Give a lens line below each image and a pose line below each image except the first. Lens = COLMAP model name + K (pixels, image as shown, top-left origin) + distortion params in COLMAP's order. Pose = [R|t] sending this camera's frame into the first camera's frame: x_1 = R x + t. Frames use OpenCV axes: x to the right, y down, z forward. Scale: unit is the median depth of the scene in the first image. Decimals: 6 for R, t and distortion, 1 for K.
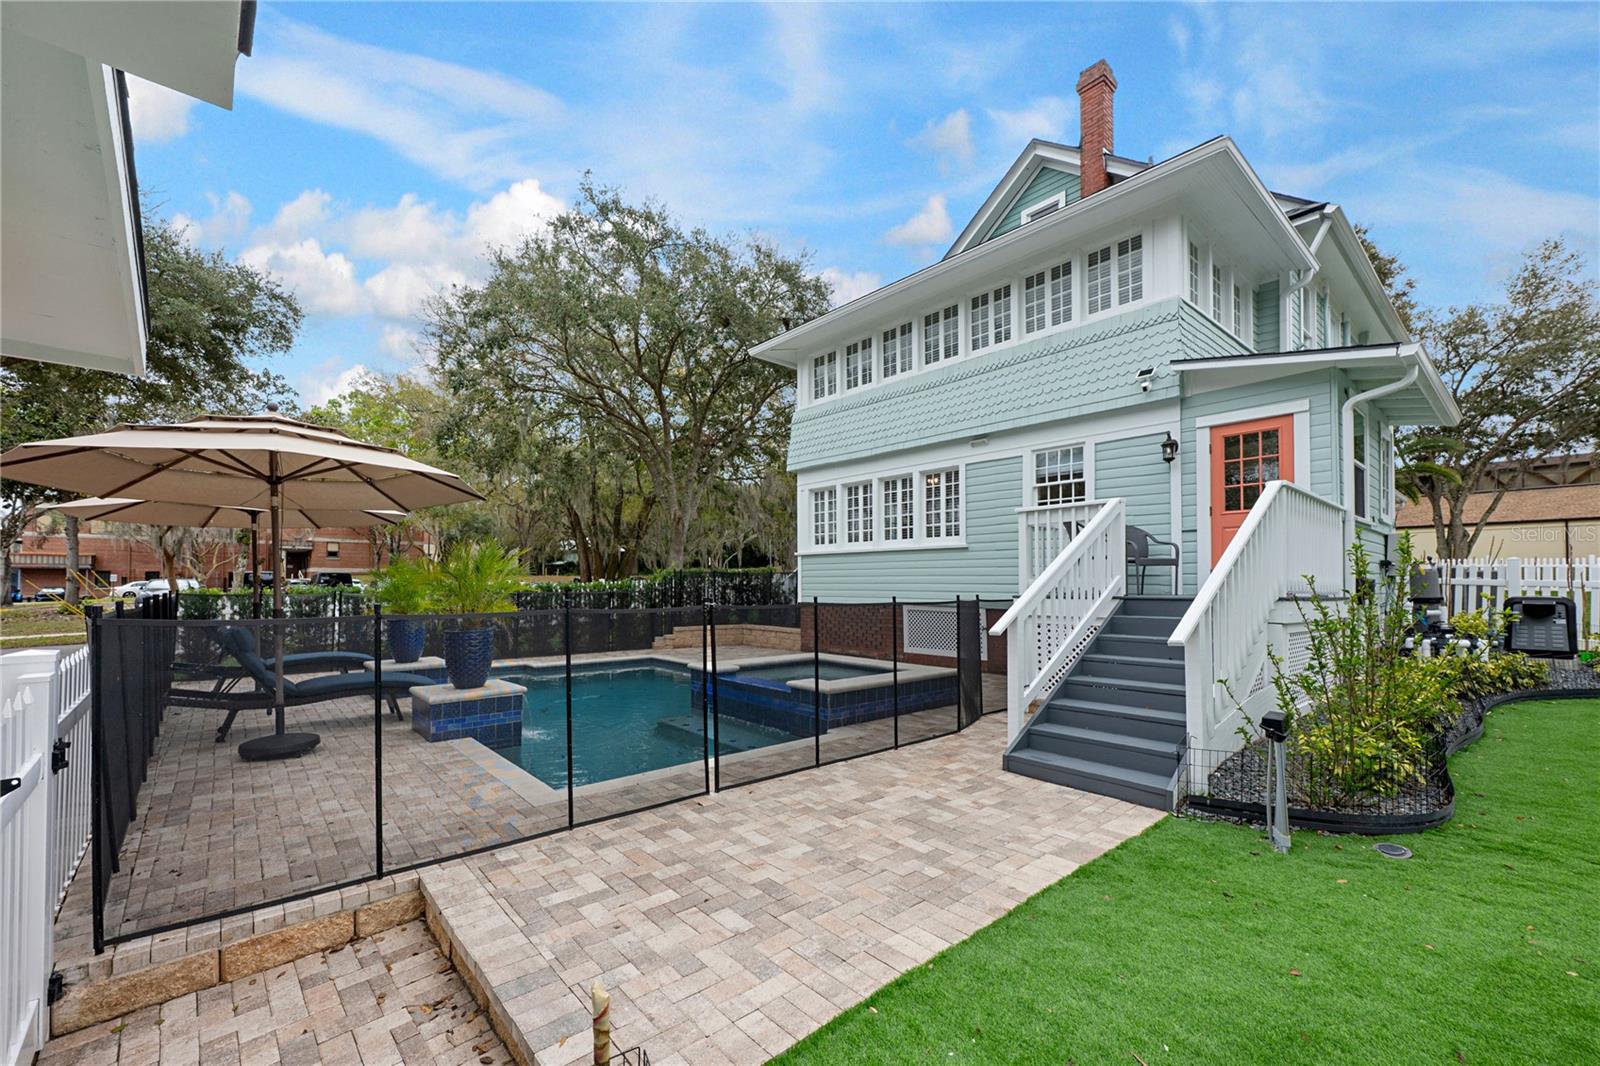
lens RADIAL K [[655.0, 0, 794.6], [0, 655.0, 567.6], [0, 0, 1]] dist [-0.000468, 0.000010]
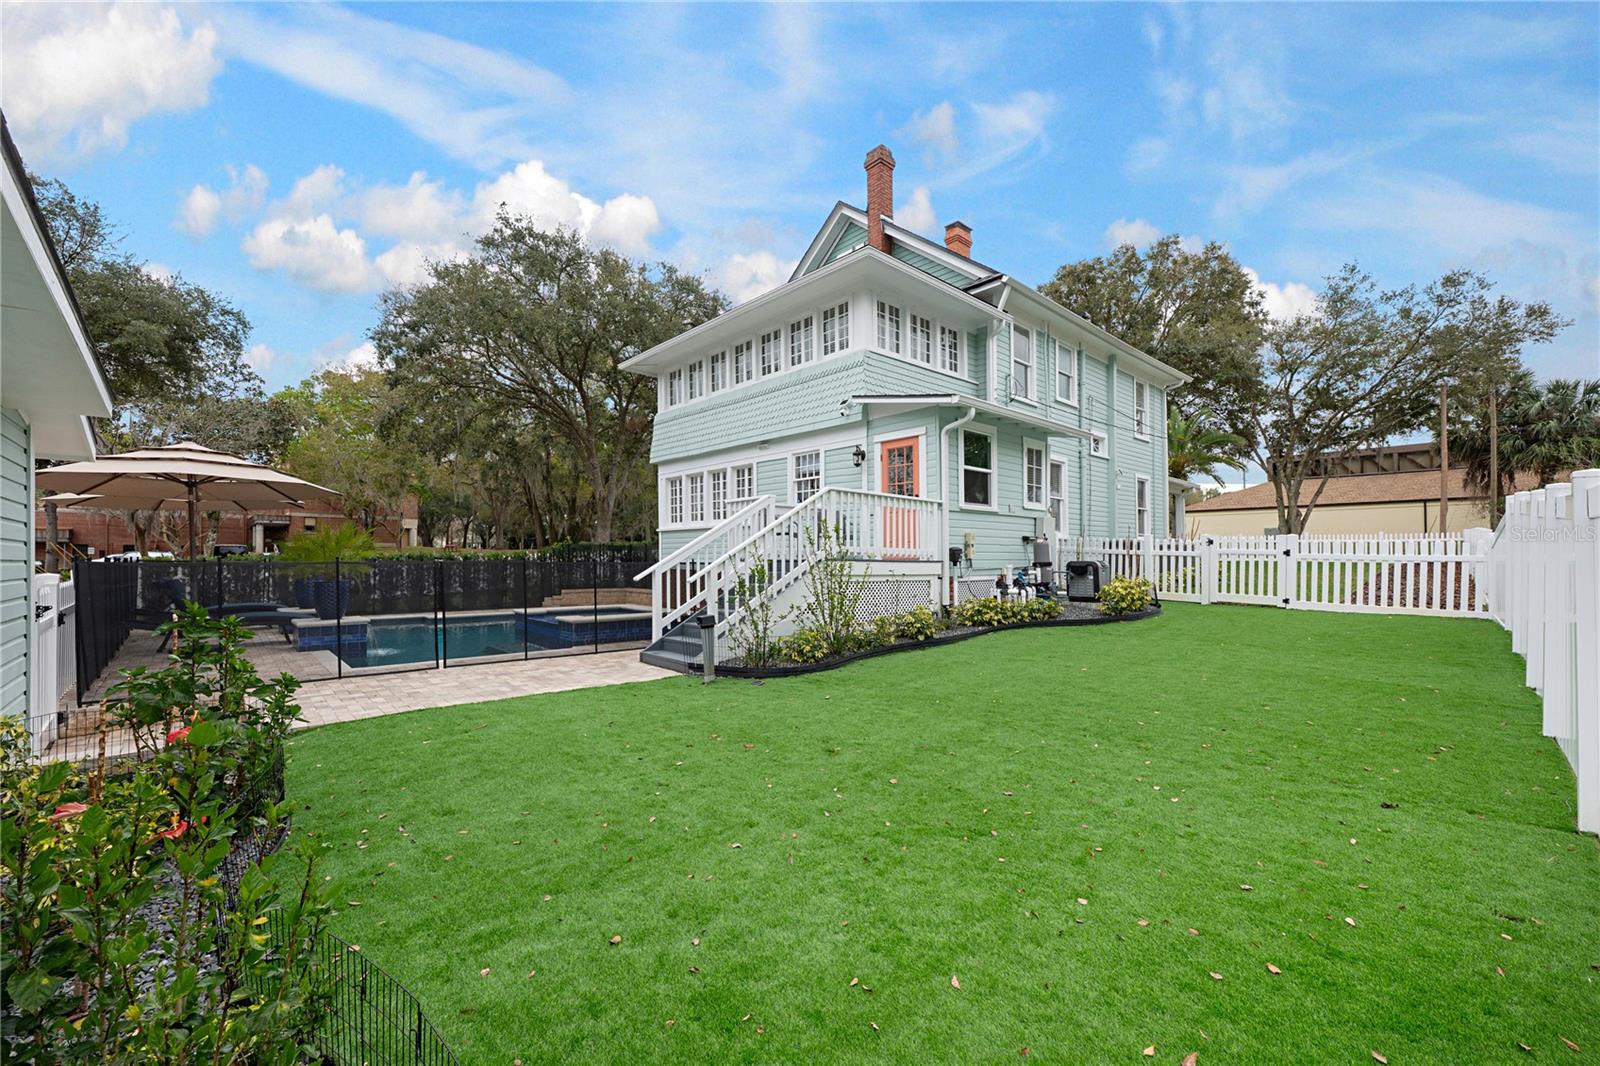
lens RADIAL K [[640.1, 0, 802.4], [0, 640.1, 547.3], [0, 0, 1]] dist [-0.001700, -0.000560]
pose [[0.999437, 0.001101, 0.033532, 0.249284], [-0.001369, 0.999967, 0.007970, 0.001253], [-0.033522, -0.008012, 0.999406, -0.229975]]
